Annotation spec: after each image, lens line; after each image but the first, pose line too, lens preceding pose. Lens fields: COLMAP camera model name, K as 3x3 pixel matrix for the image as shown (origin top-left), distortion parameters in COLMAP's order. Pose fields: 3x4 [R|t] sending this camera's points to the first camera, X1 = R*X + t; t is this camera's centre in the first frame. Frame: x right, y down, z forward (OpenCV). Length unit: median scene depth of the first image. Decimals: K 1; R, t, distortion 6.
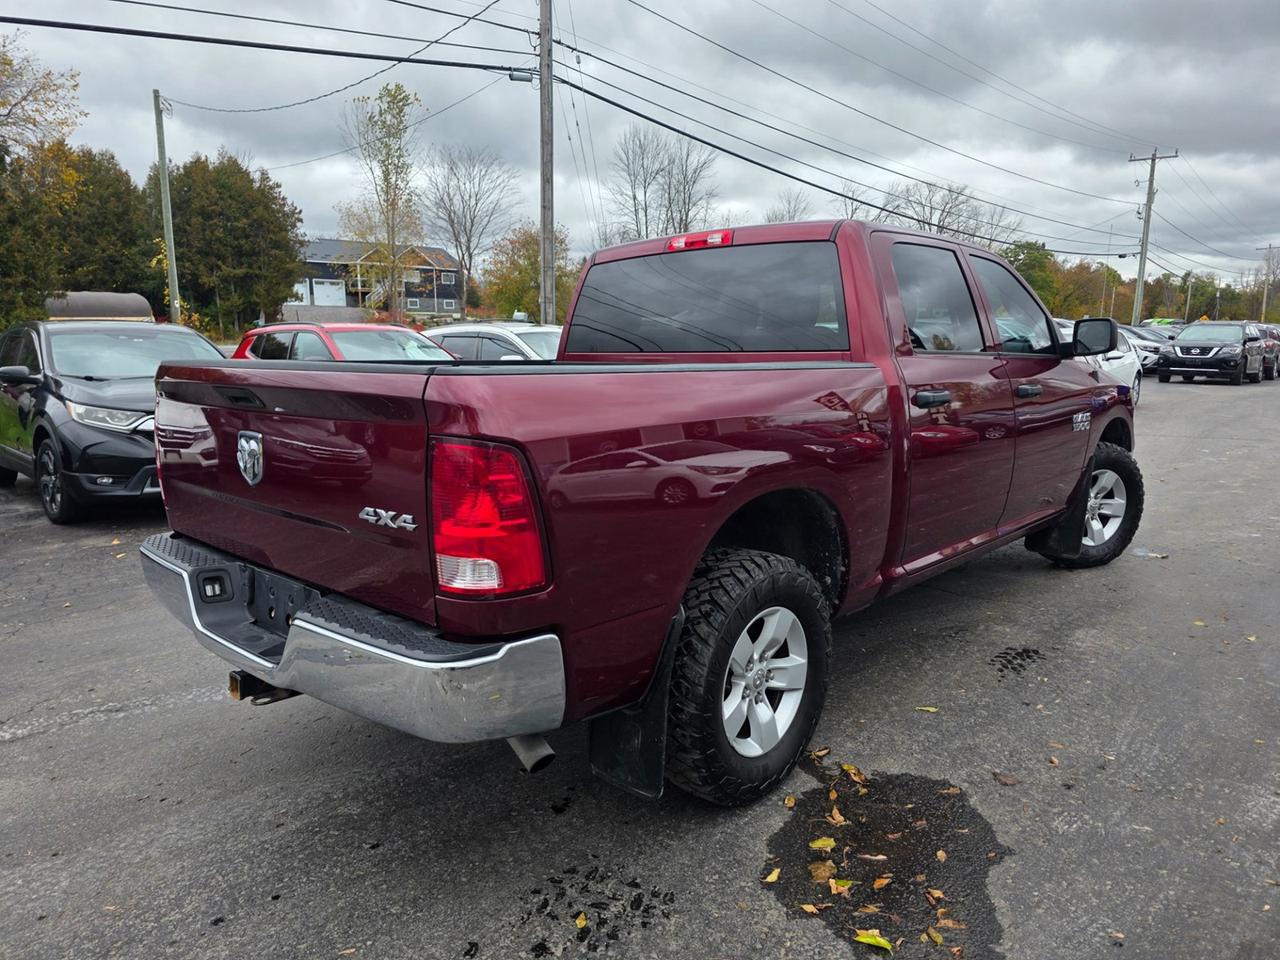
lens RADIAL K [[868.4, 0, 640.0], [0, 868.4, 478.3], [0, 0, 1]] dist [0.058325, -0.054542]
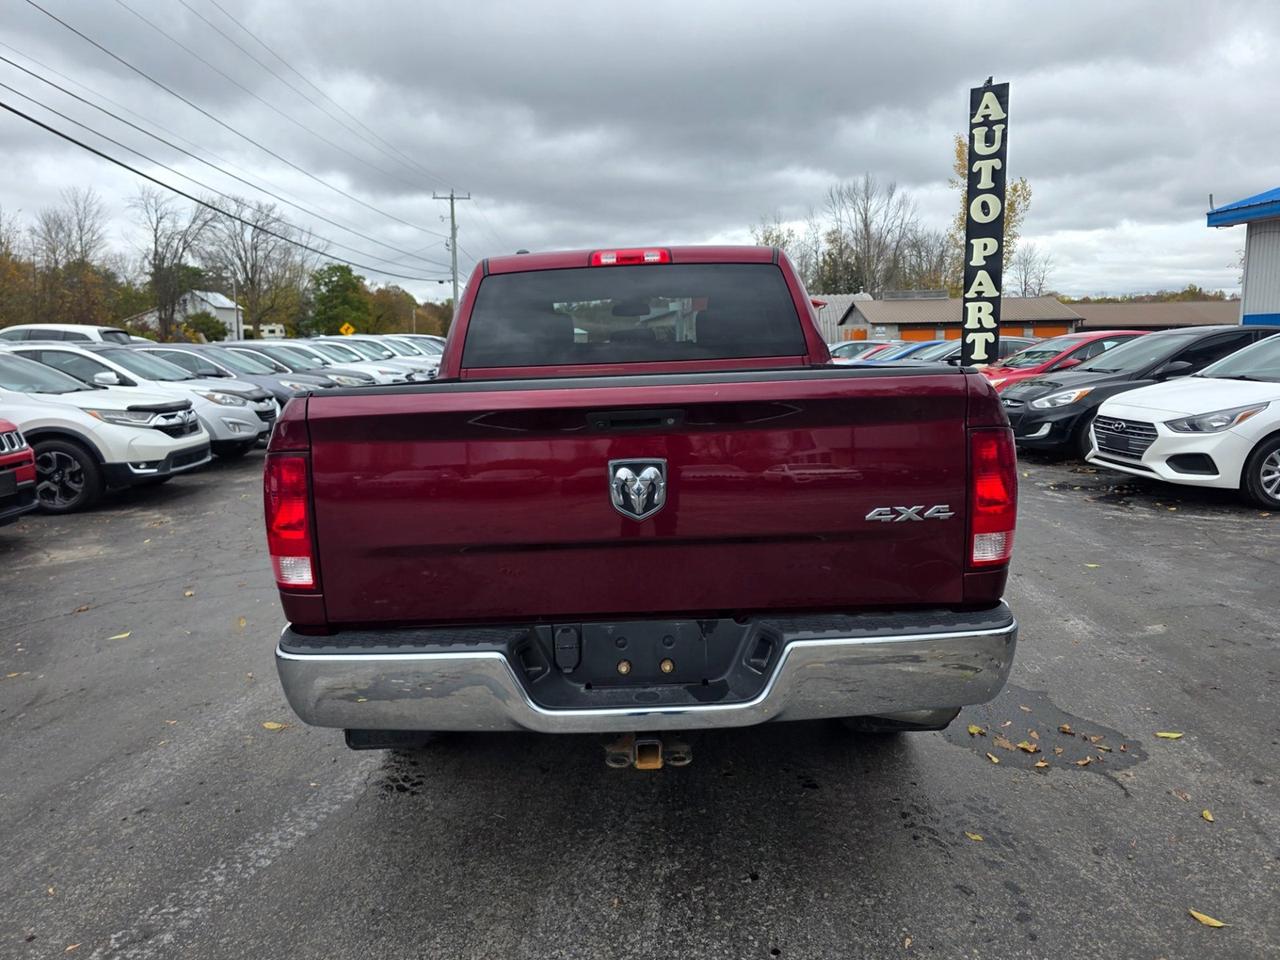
lens RADIAL K [[868.4, 0, 637.0], [0, 868.4, 475.3], [0, 0, 1]] dist [0.058325, -0.054542]
pose [[0.732079, -0.116832, 0.671126, -0.052079], [0.133397, 0.990696, 0.026952, -0.003065], [-0.668031, 0.069796, 0.740853, 0.018240]]
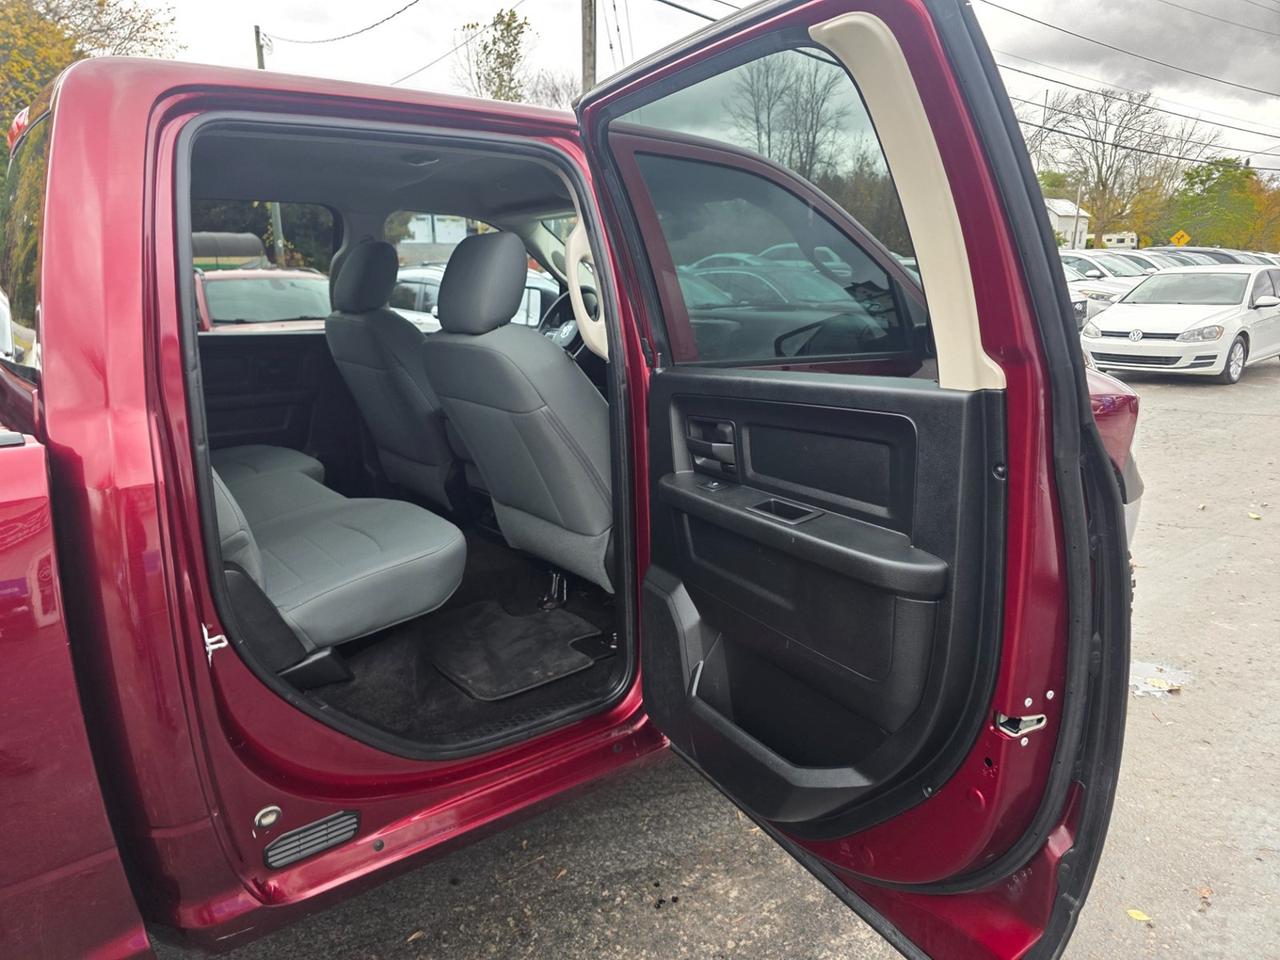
lens RADIAL K [[868.4, 0, 621.2], [0, 868.4, 472.7], [0, 0, 1]] dist [0.058325, -0.054542]
pose [[0.984068, 0.034844, -0.174343, 0.033962], [-0.023246, 0.997405, 0.068134, -0.008463], [0.176264, -0.062996, 0.982325, 0.039332]]
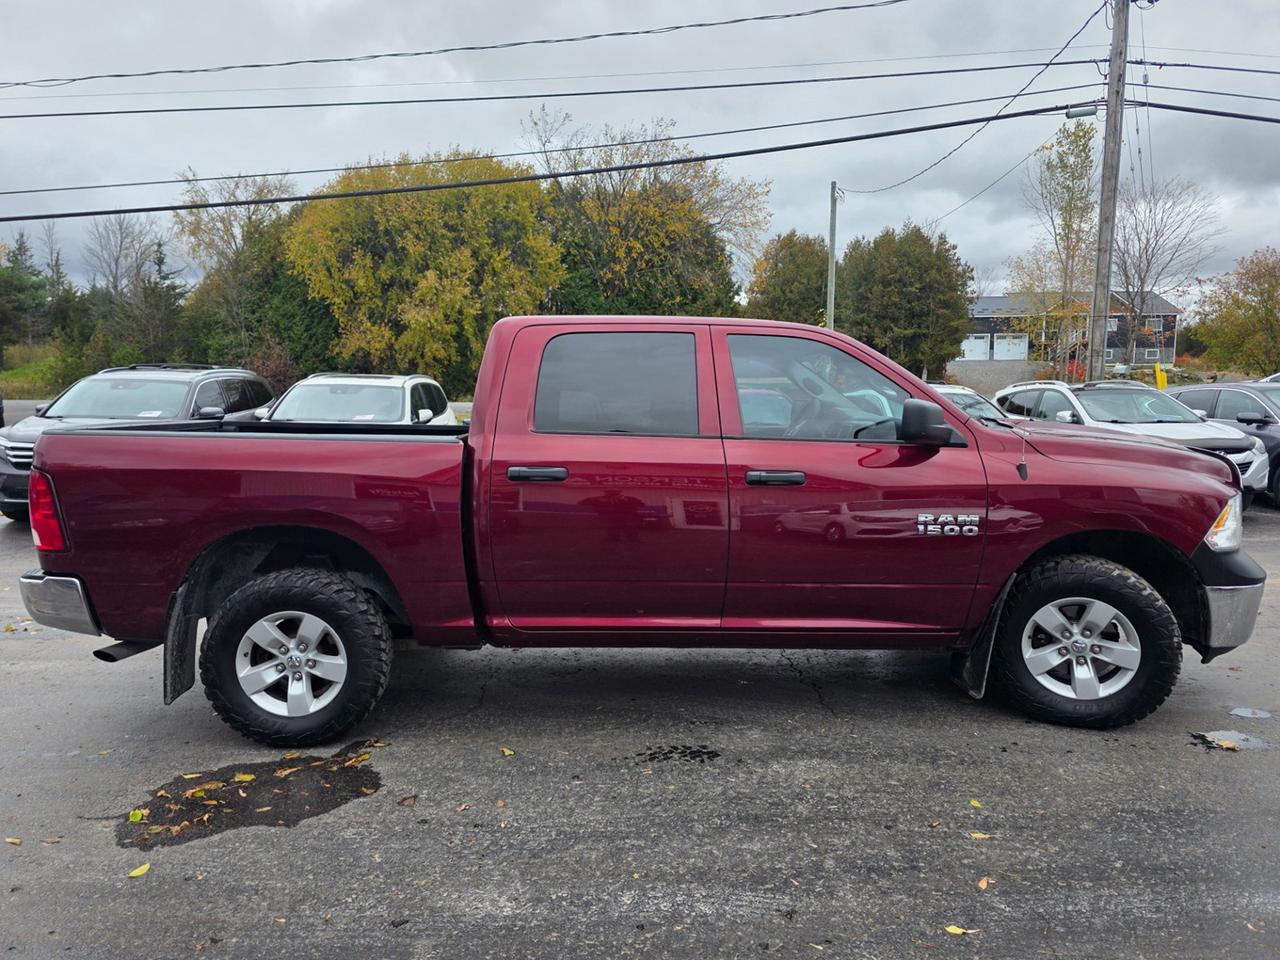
lens RADIAL K [[868.4, 0, 633.6], [0, 868.4, 489.1], [0, 0, 1]] dist [0.058325, -0.054542]
pose [[0.706164, 0.079413, -0.703581, 0.073382], [-0.112480, 0.993654, -0.000740, -0.005417], [0.699057, 0.079662, 0.710615, 0.019540]]
